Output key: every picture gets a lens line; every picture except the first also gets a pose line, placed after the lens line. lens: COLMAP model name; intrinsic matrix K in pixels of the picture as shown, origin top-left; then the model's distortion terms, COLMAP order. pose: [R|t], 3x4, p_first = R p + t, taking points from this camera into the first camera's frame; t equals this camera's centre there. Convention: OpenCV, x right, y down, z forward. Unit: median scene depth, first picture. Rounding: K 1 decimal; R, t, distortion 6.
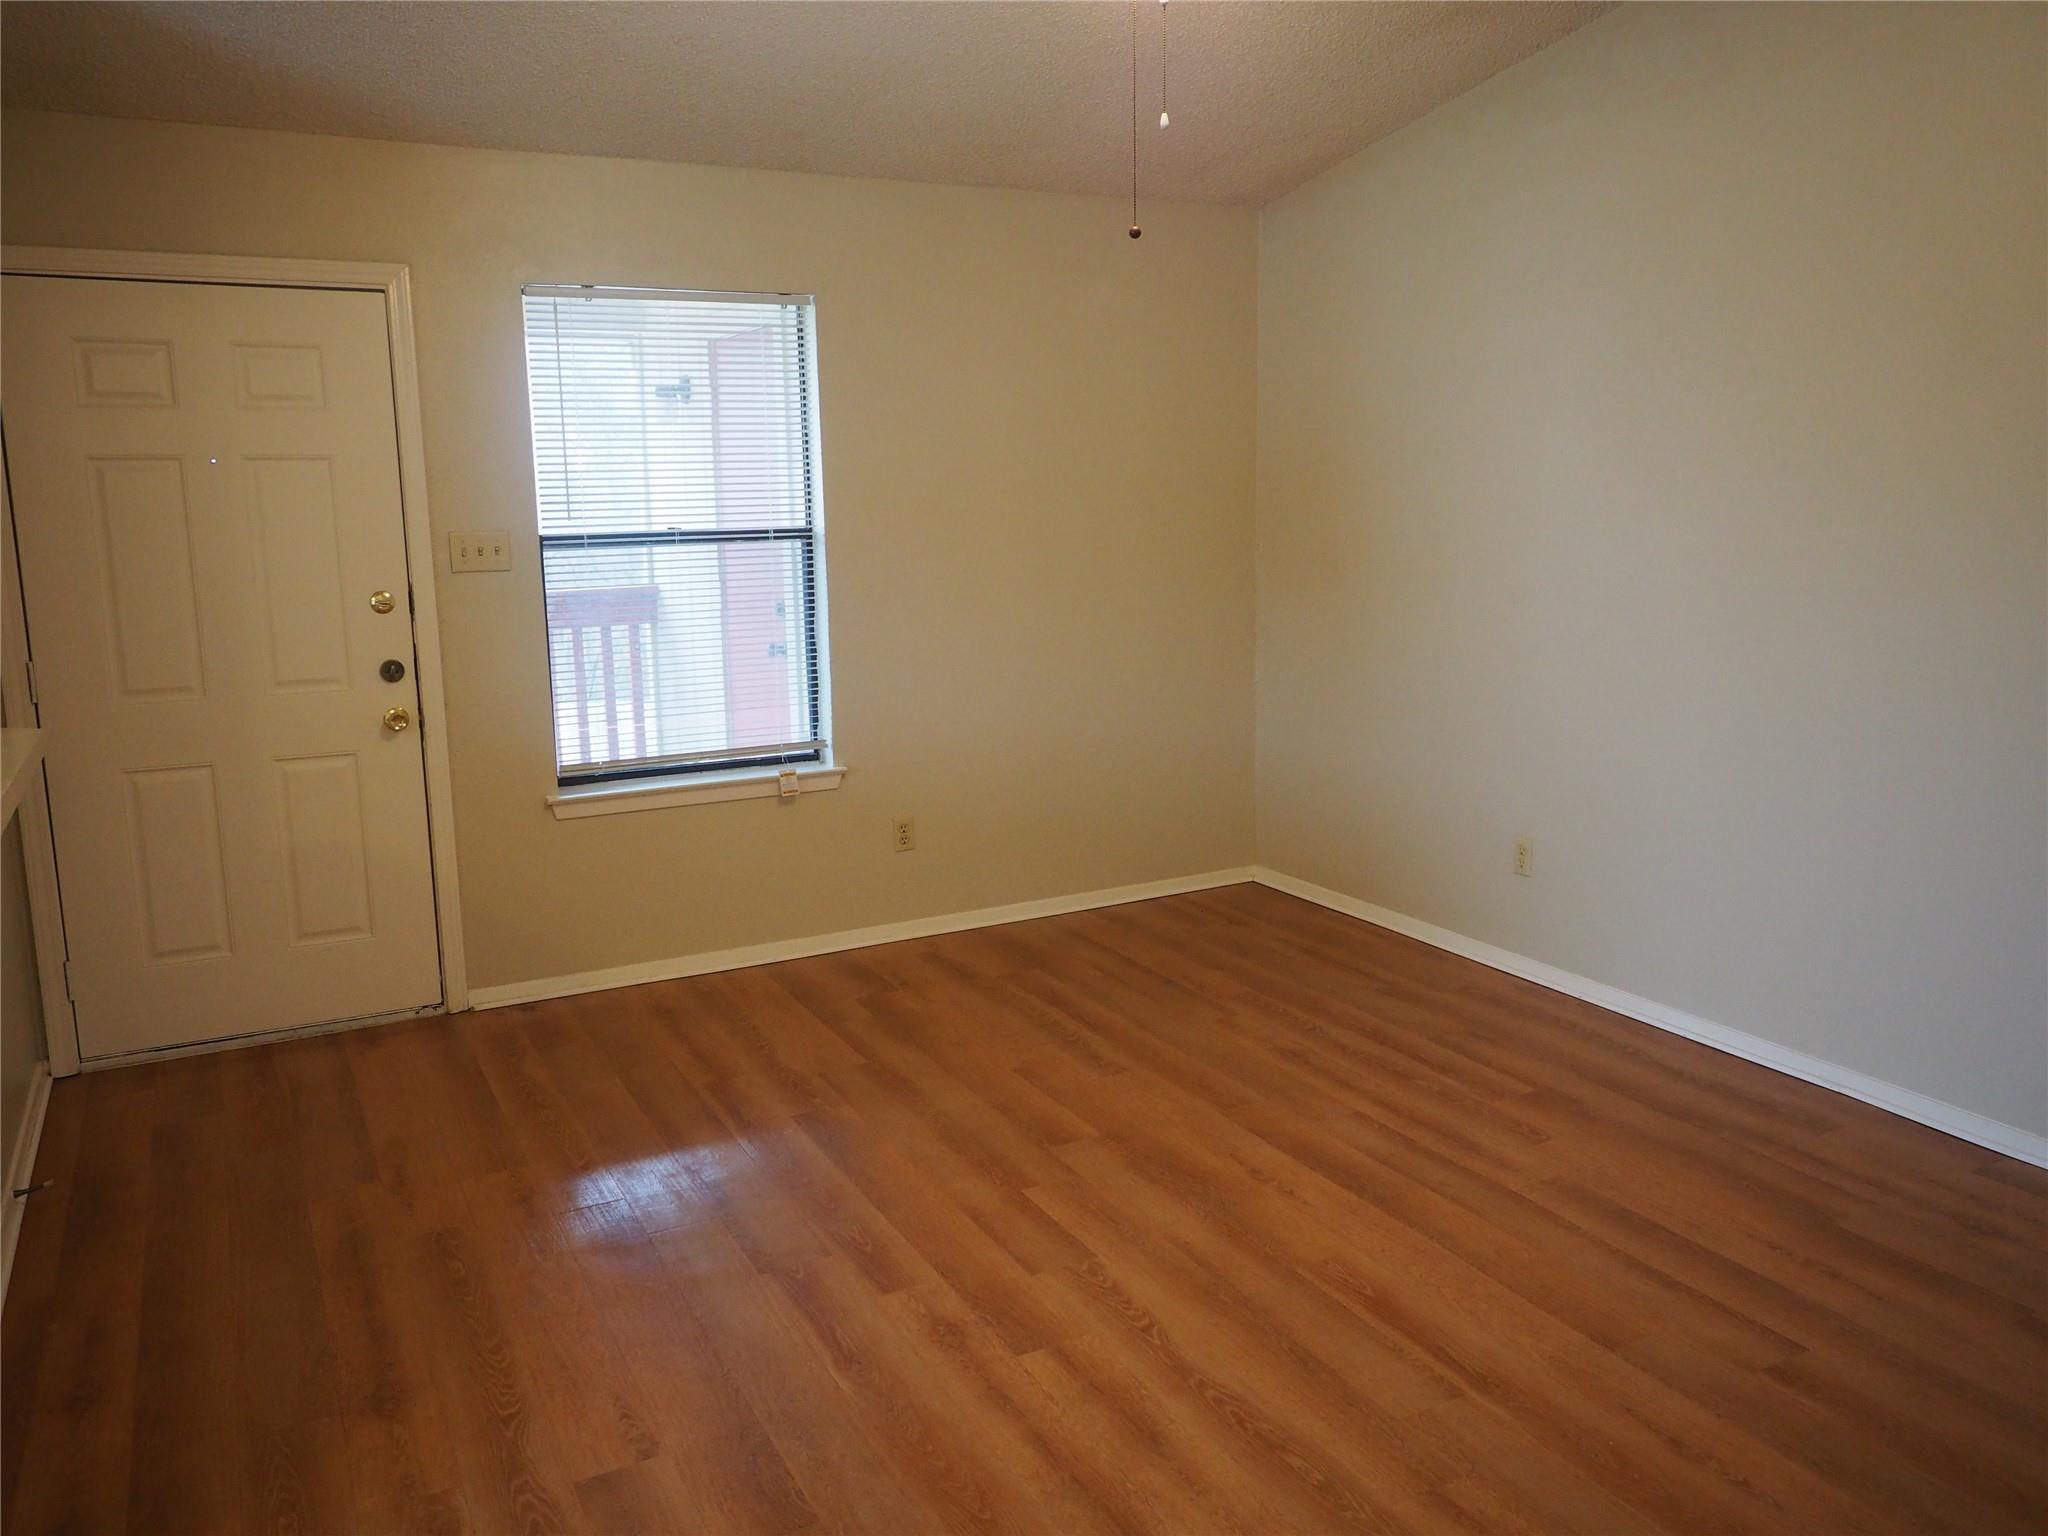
lens RADIAL K [[1585.1, 0, 1026.0], [0, 1585.1, 764.5], [0, 0, 1]] dist [0.000575, 0.000314]
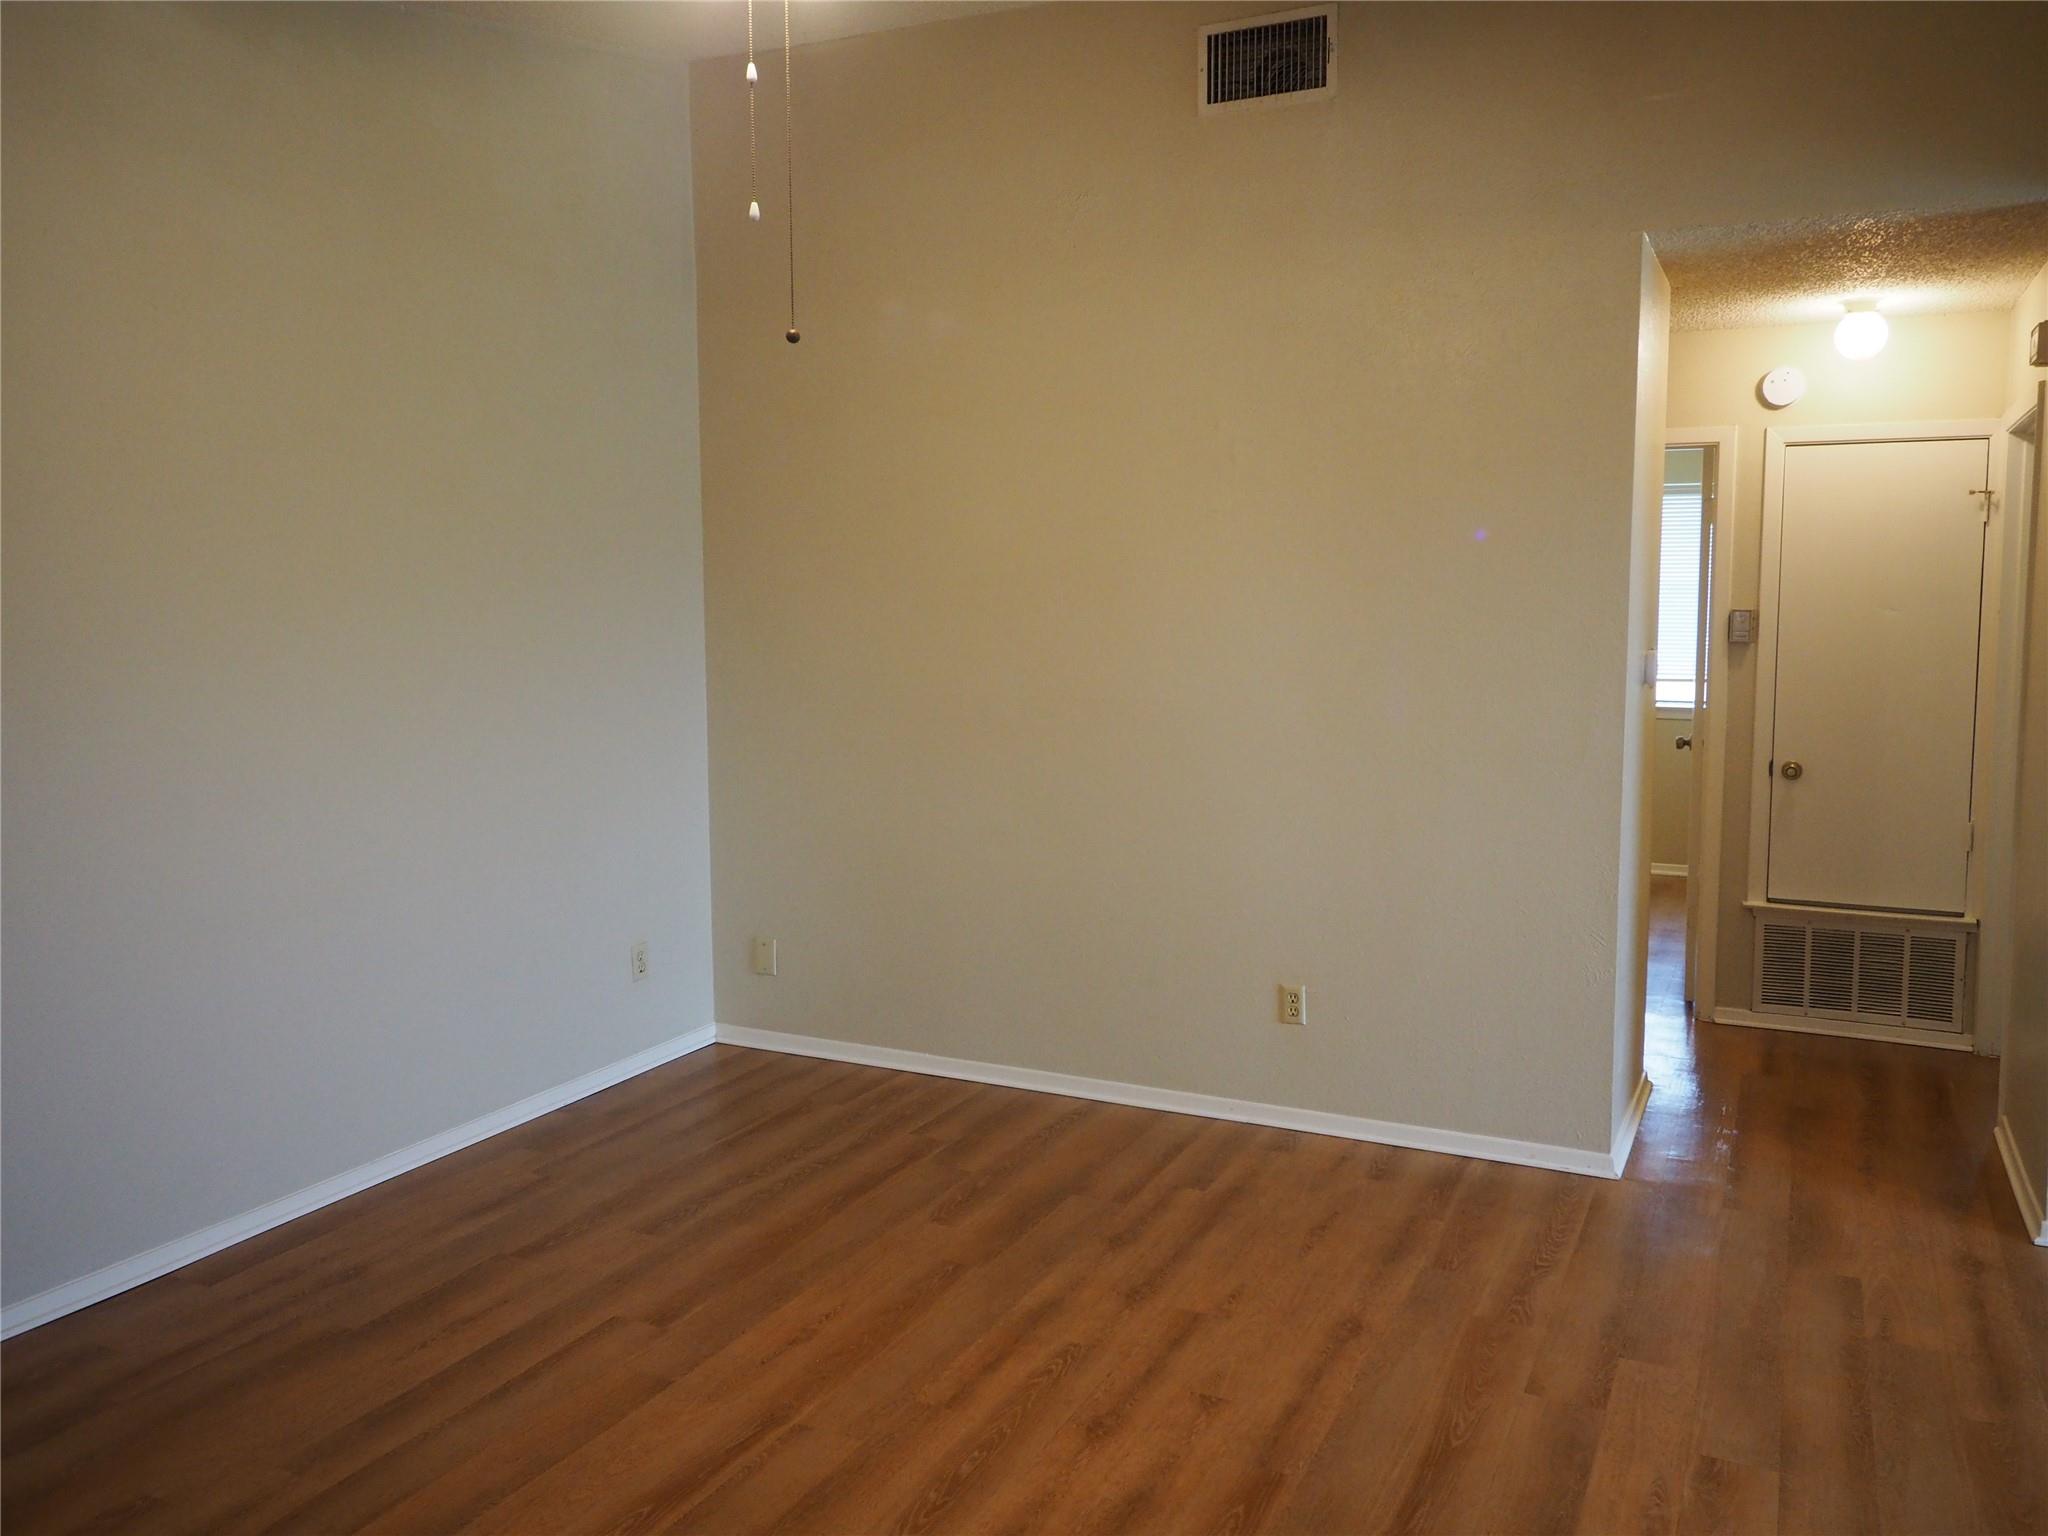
lens RADIAL K [[1585.1, 0, 1026.0], [0, 1585.1, 768.1], [0, 0, 1]] dist [0.000575, 0.000314]
pose [[-0.596189, -0.066173, 0.800112, -0.679521], [0.163490, 0.965708, 0.201690, -0.249449], [-0.786022, 0.251055, -0.564926, 1.371781]]
